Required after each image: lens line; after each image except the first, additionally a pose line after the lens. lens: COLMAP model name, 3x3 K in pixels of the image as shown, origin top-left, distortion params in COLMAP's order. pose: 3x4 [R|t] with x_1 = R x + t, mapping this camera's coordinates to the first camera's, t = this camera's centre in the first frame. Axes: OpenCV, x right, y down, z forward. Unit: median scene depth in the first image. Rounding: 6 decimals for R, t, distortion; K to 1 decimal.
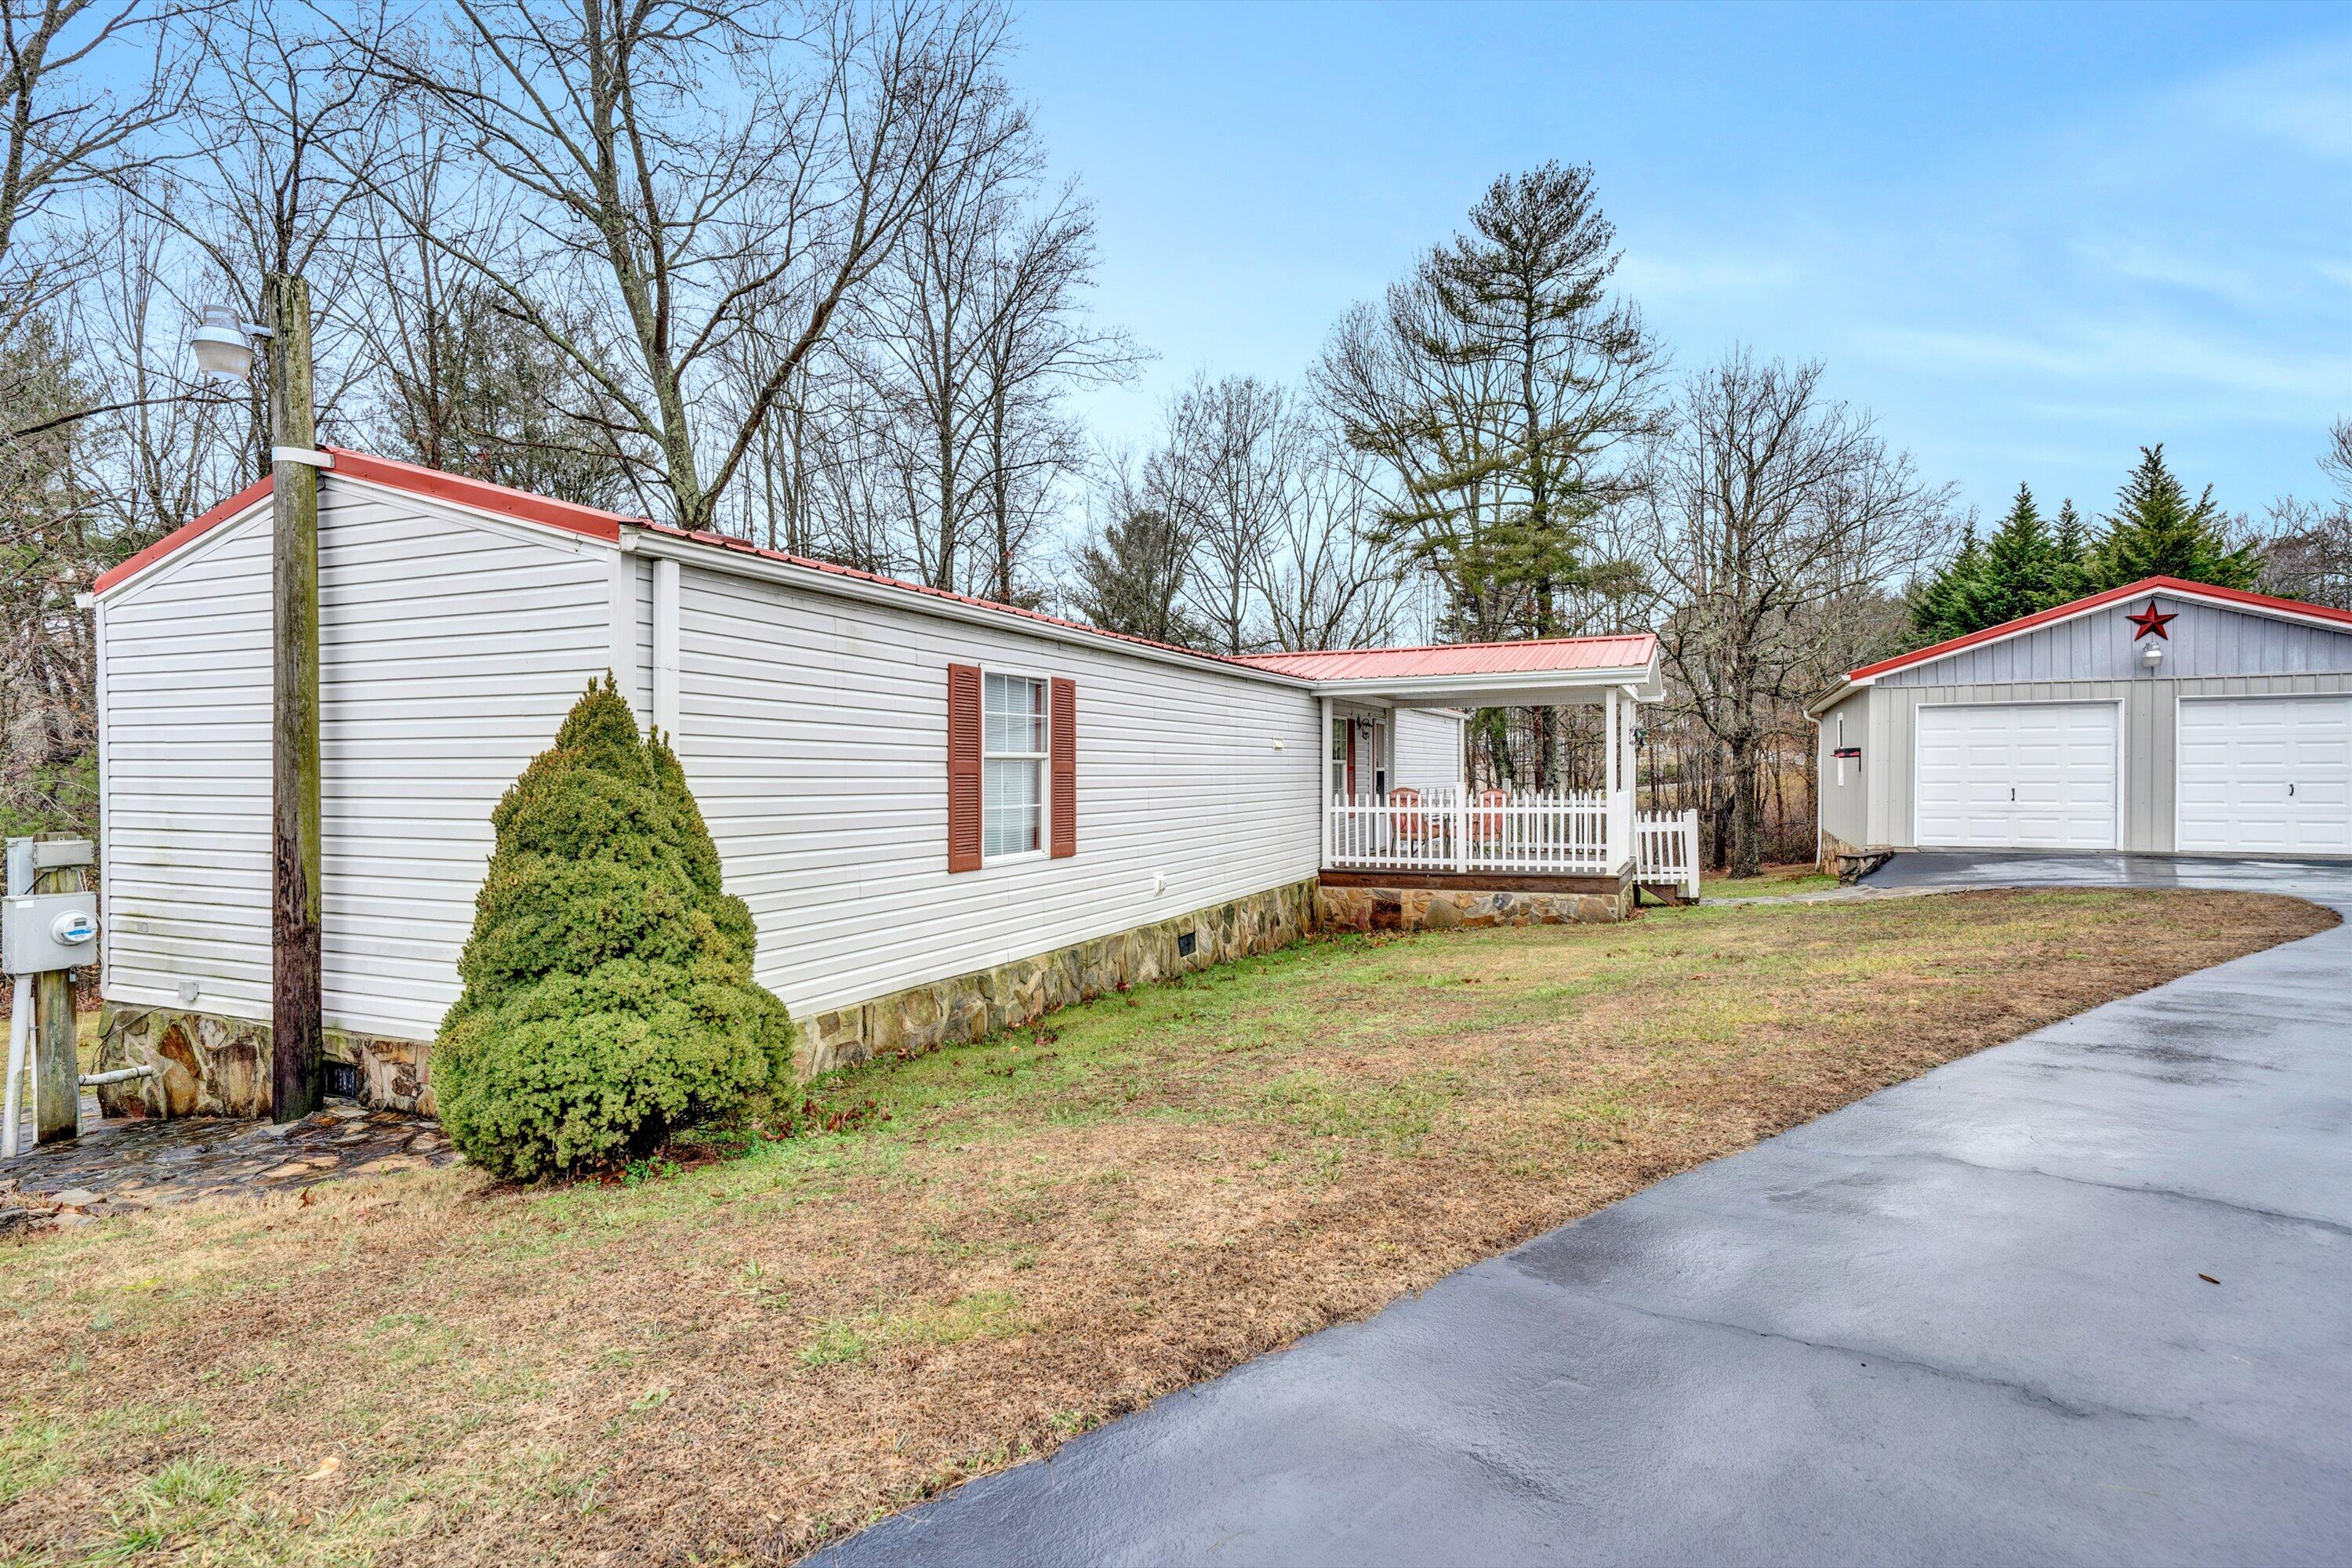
lens RADIAL K [[1164.3, 0, 1159.0], [0, 1164.3, 783.3], [0, 0, 1]] dist [0.001860, 0.001434]
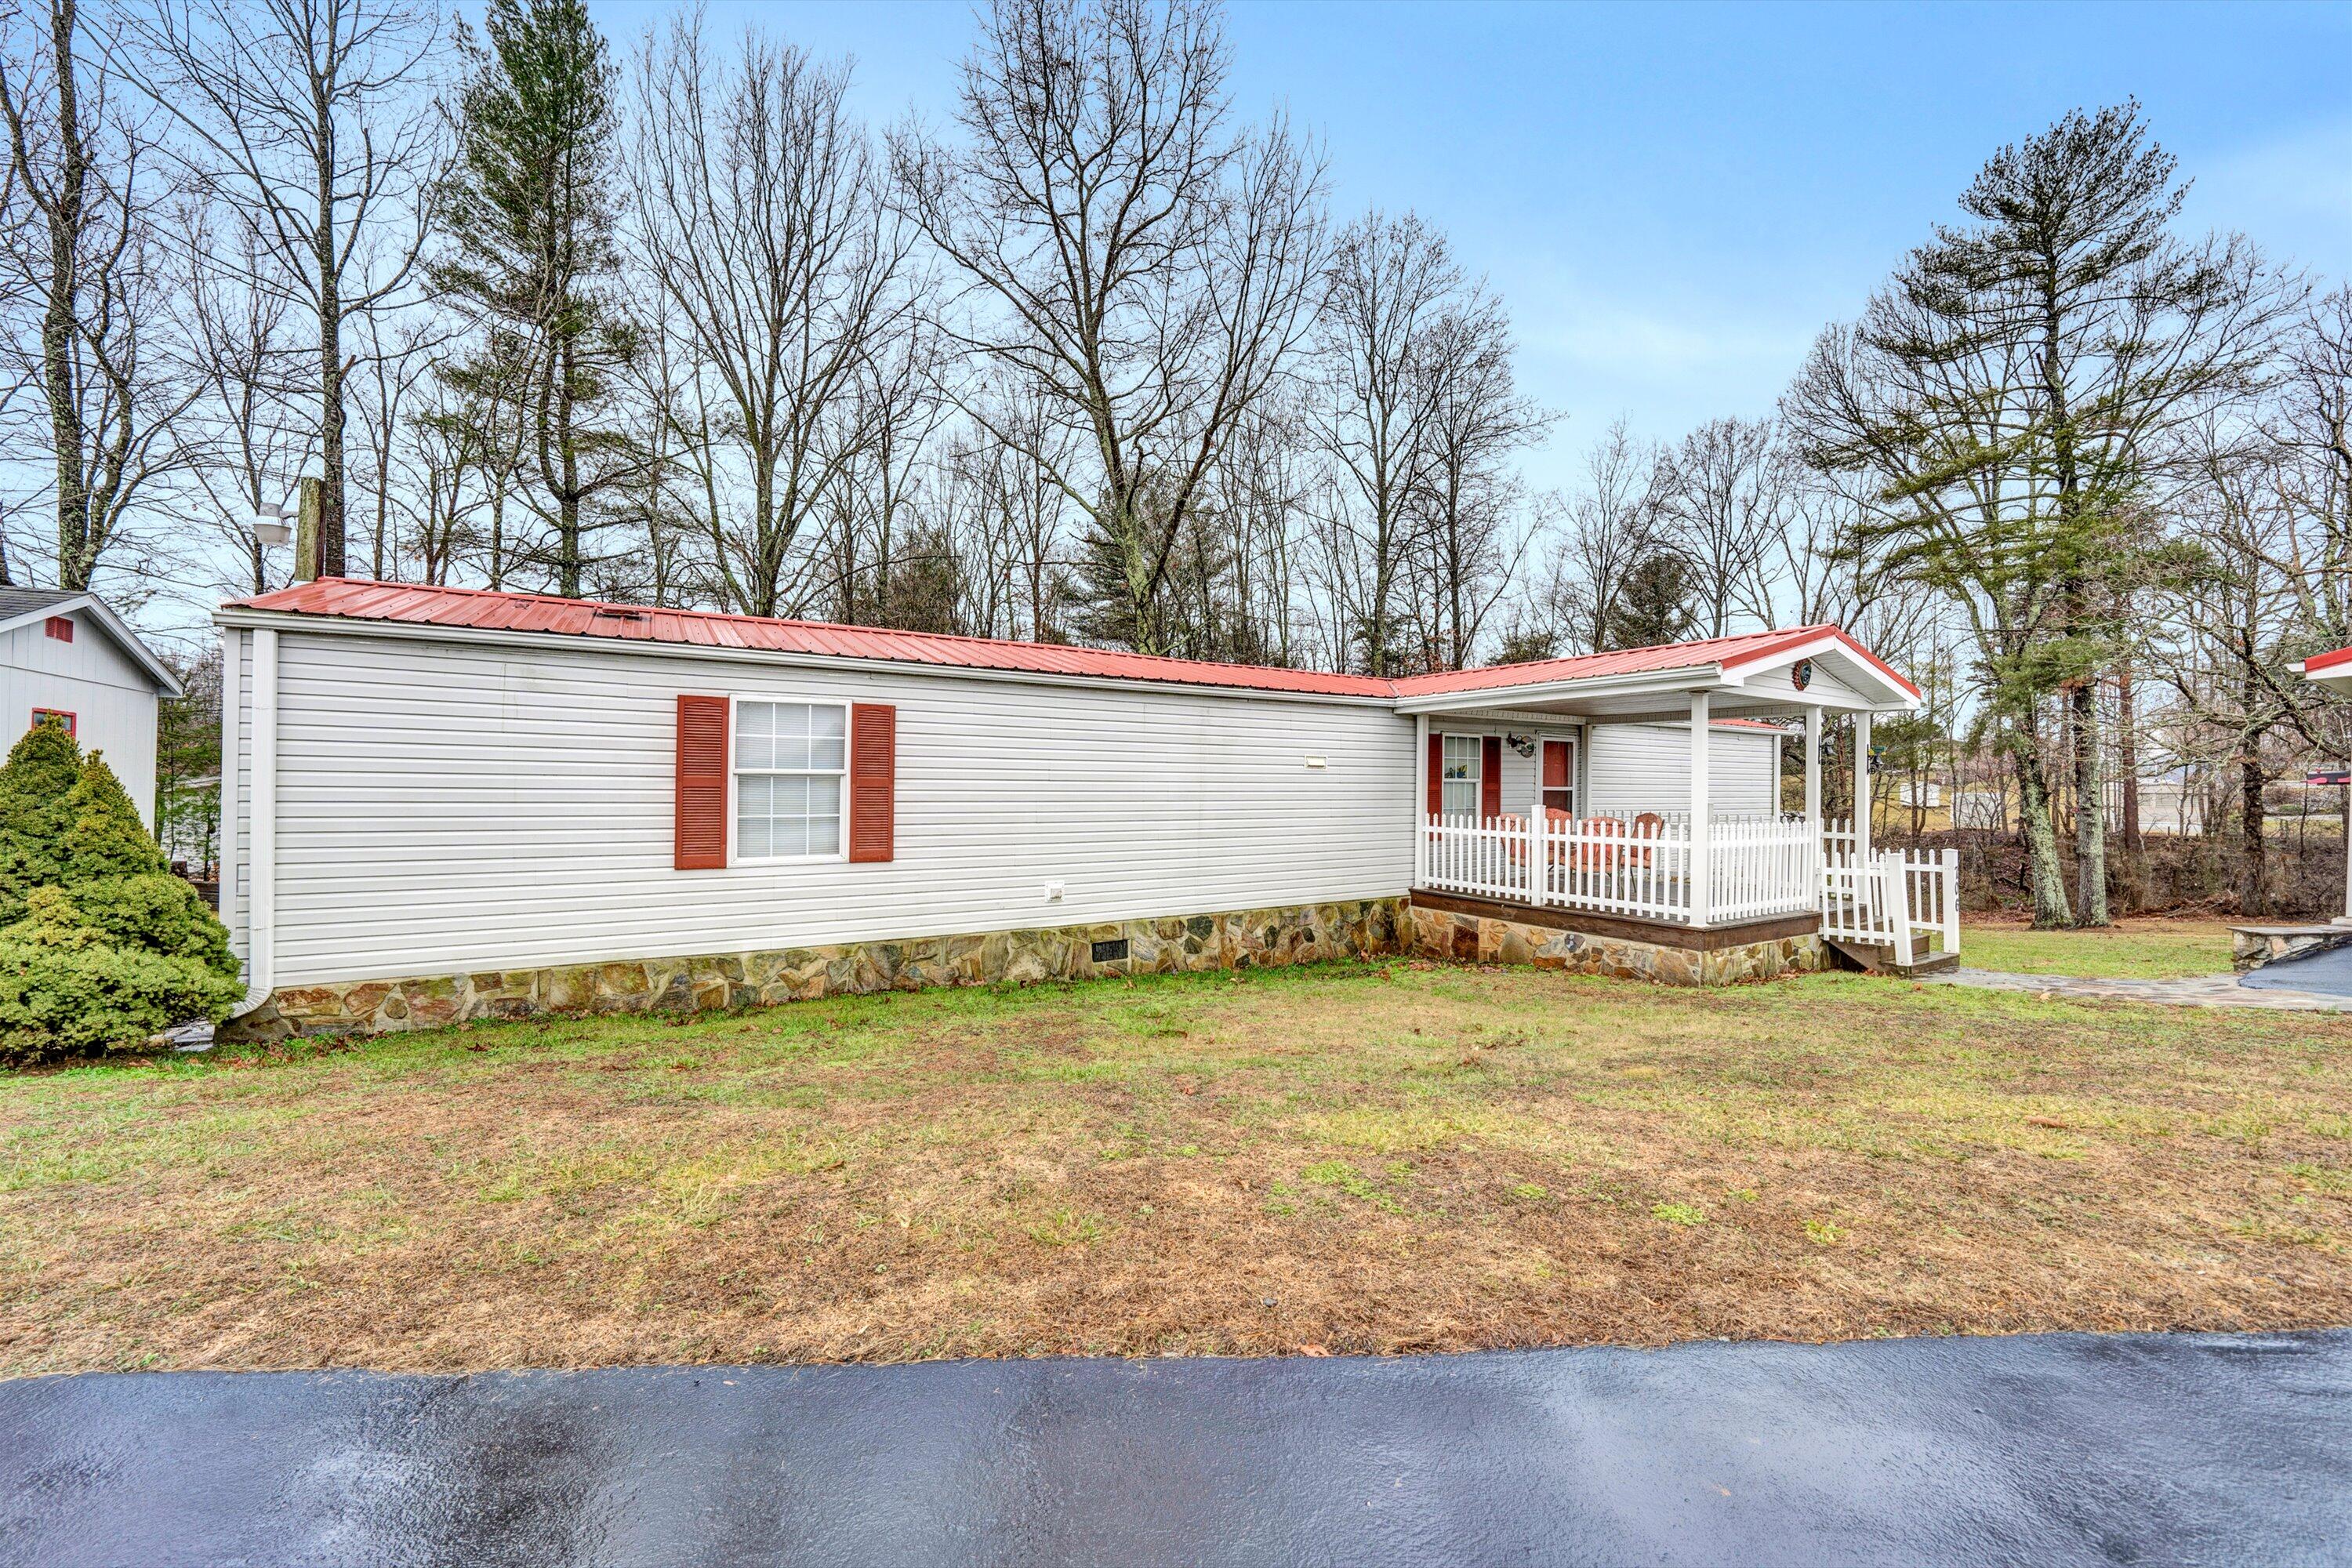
lens RADIAL K [[864.5, 0, 1176.4], [0, 864.5, 773.9], [0, 0, 1]] dist [-0.017291, 0.001697]
pose [[0.833550, 0.009788, -0.552357, 0.346487], [-0.020328, 0.999709, -0.012961, -0.009466], [0.552070, 0.022032, 0.833507, 0.254691]]
